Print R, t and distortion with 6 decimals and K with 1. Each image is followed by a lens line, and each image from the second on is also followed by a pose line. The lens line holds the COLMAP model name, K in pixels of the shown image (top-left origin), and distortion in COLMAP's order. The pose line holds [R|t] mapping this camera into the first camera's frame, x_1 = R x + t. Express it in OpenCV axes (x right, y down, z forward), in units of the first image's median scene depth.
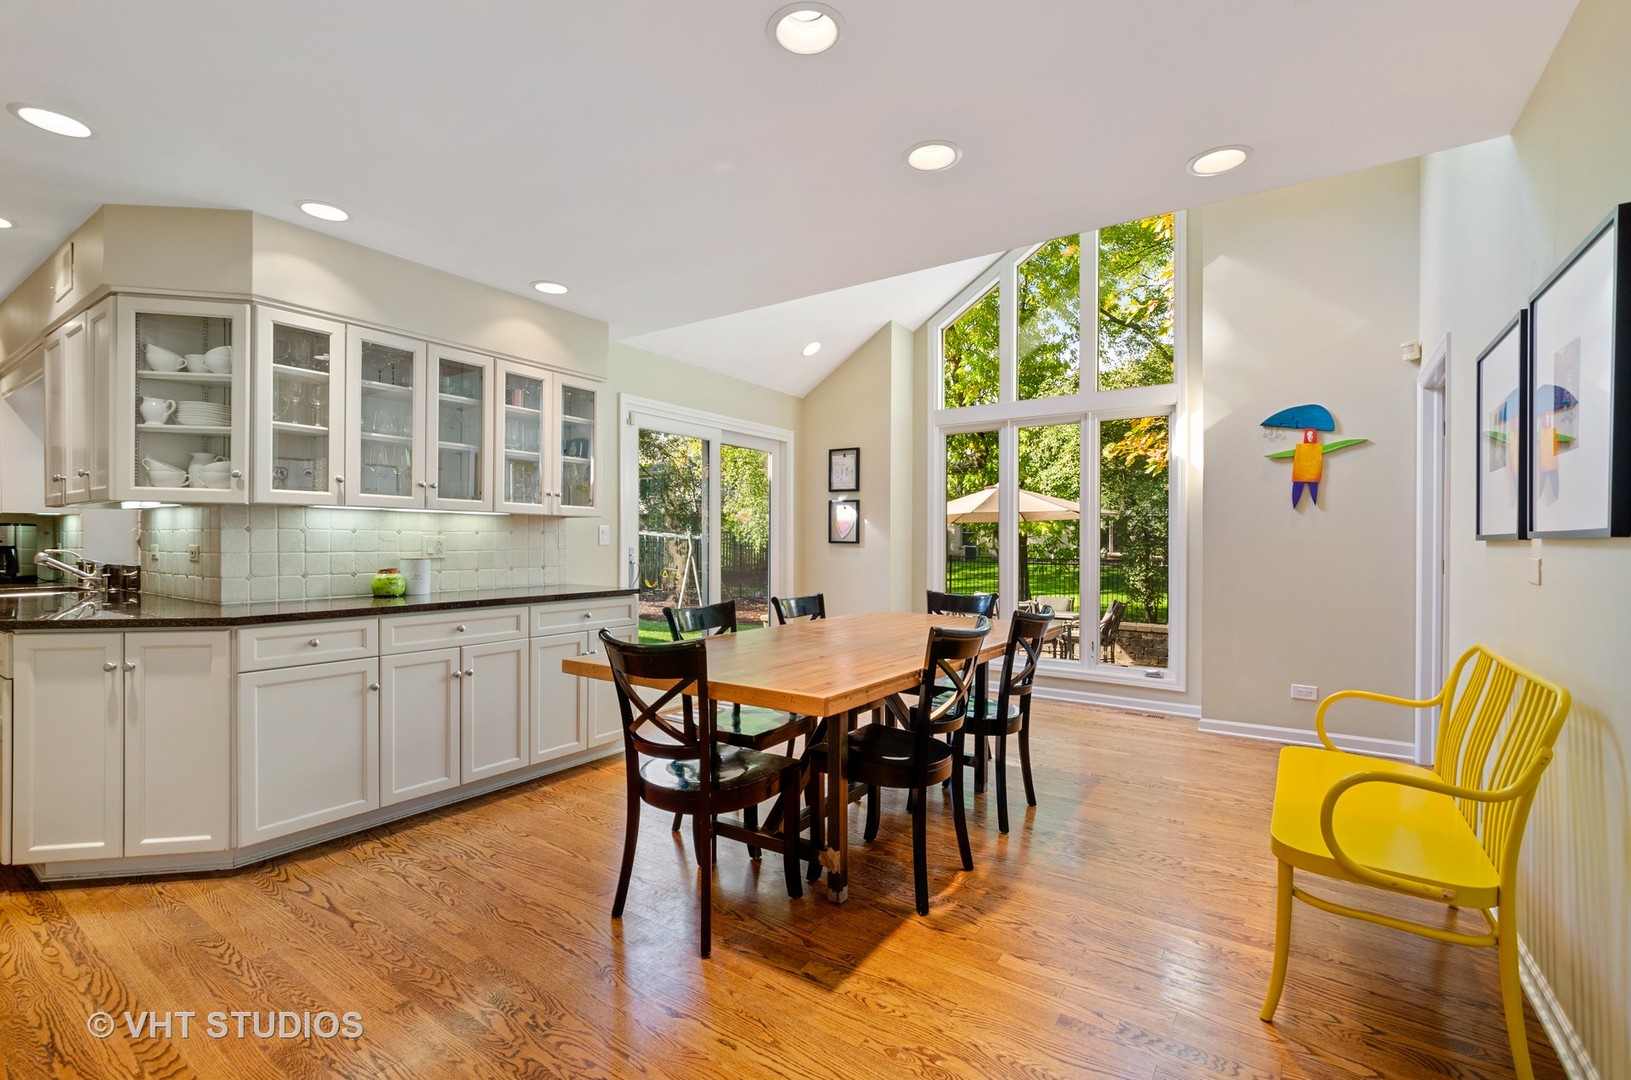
lens RADIAL K [[713.3, 0, 811.4], [0, 713.3, 540.3], [0, 0, 1]] dist [0.002760, 0.000074]
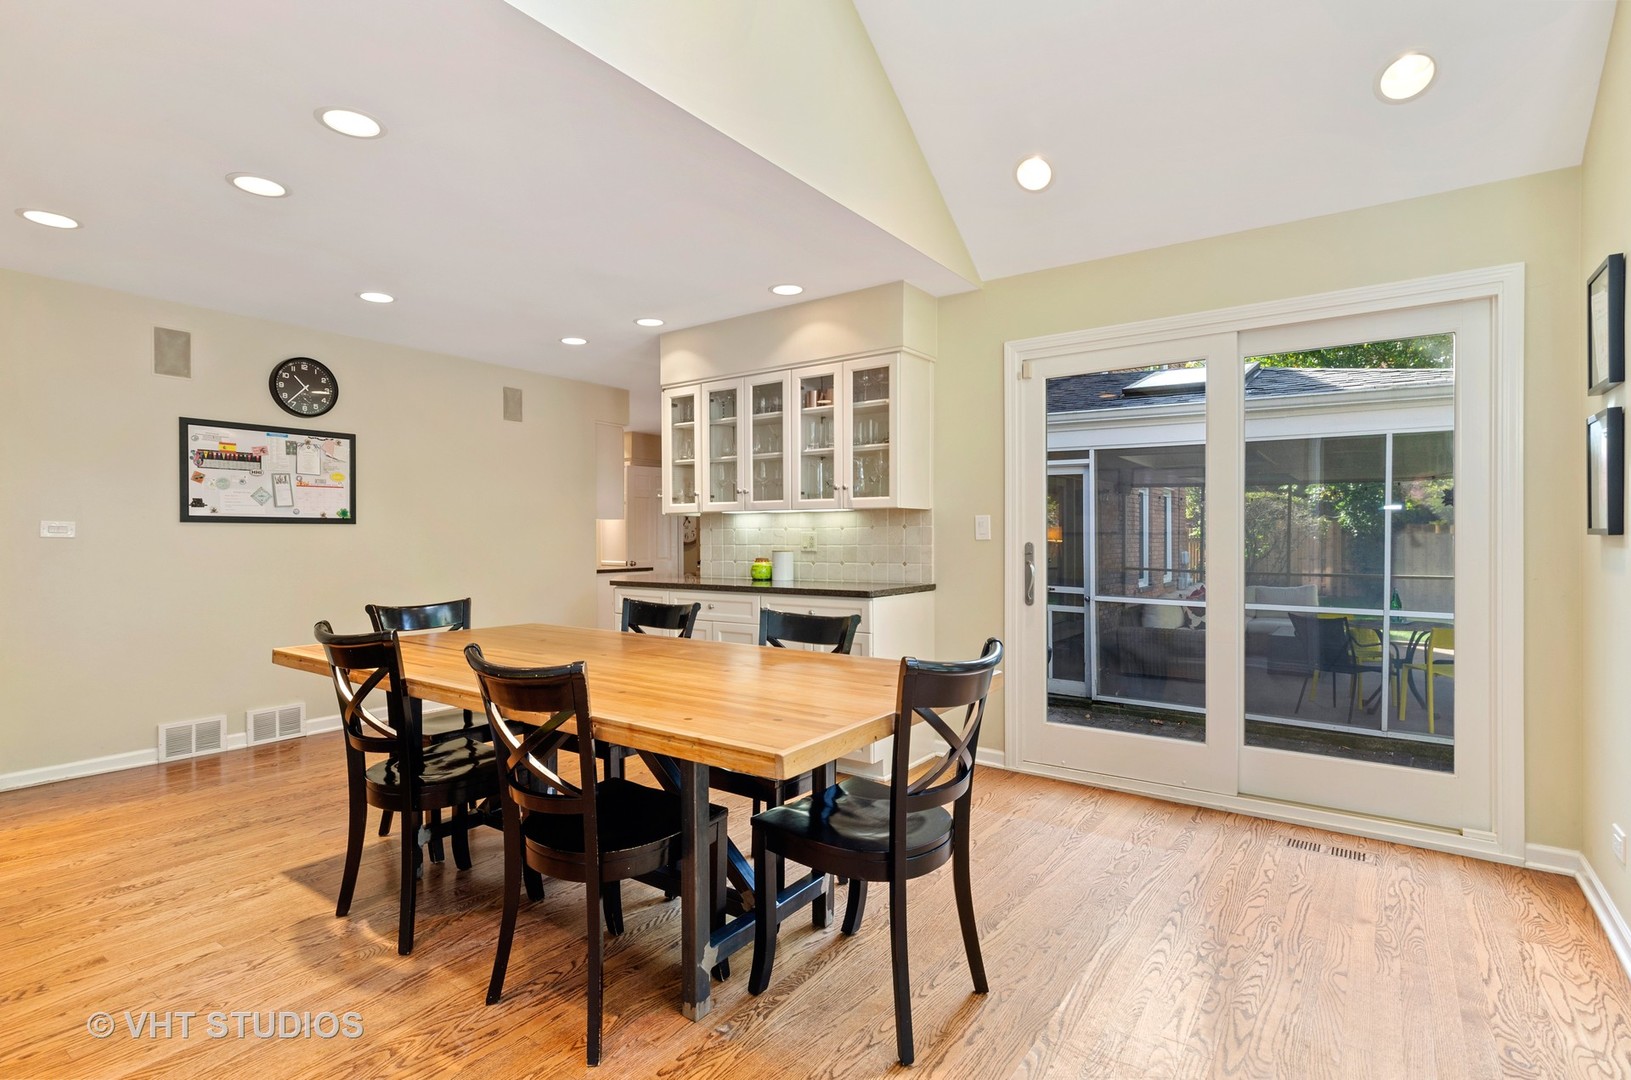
lens RADIAL K [[792.7, 0, 814.0], [0, 792.7, 538.5], [0, 0, 1]] dist [-0.003512, -0.000702]
pose [[-0.017828, -0.004567, -0.999831, 0.819138], [0.002836, 0.999985, -0.004619, 0.011597], [0.999837, -0.002918, -0.017815, 1.114360]]
